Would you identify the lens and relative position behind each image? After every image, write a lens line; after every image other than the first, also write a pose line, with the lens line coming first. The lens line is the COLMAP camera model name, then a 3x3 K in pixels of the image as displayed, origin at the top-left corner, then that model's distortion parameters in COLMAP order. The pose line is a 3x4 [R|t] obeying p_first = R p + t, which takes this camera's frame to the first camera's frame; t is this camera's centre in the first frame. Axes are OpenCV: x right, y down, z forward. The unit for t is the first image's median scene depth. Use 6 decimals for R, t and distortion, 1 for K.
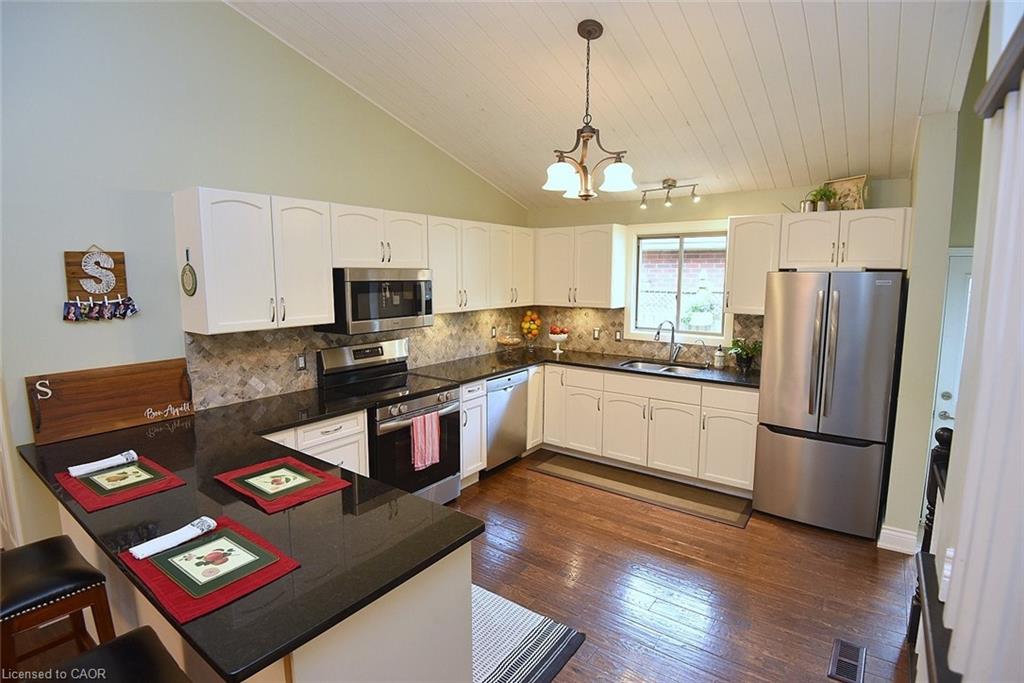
lens RADIAL K [[503.6, 0, 517.0], [0, 503.6, 336.9], [0, 0, 1]] dist [-0.028332, -0.002563]
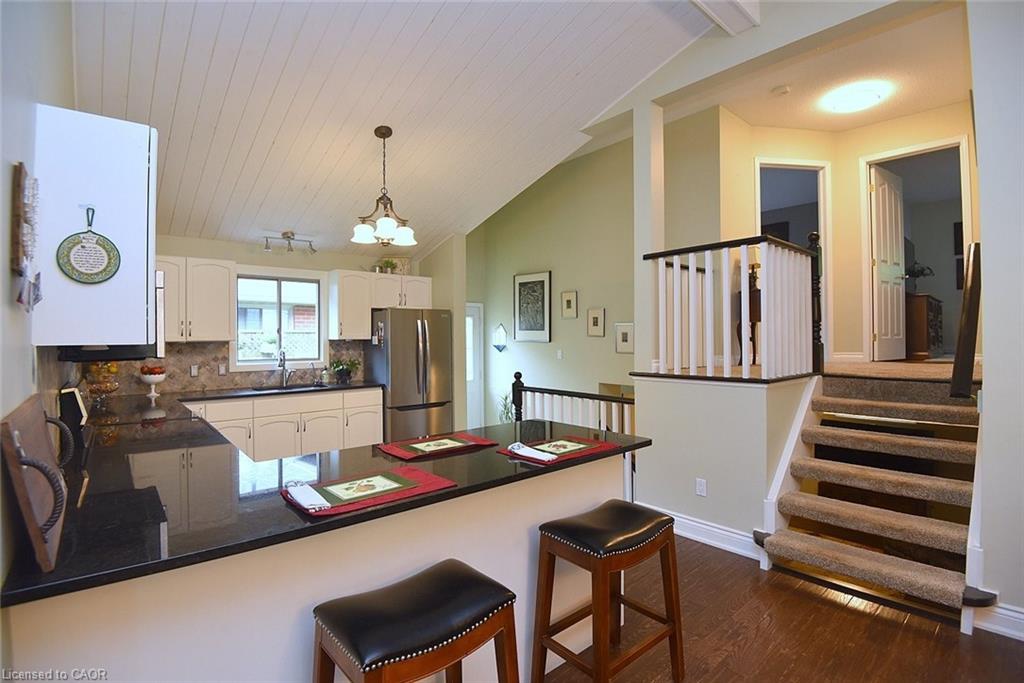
lens RADIAL K [[480.1, 0, 518.6], [0, 480.1, 334.4], [0, 0, 1]] dist [-0.021203, -0.012443]
pose [[0.219273, 0.002211, 0.975661, -0.813654], [0.131134, 0.990857, -0.031717, 0.048017], [-0.966811, 0.134897, 0.216978, 0.285234]]
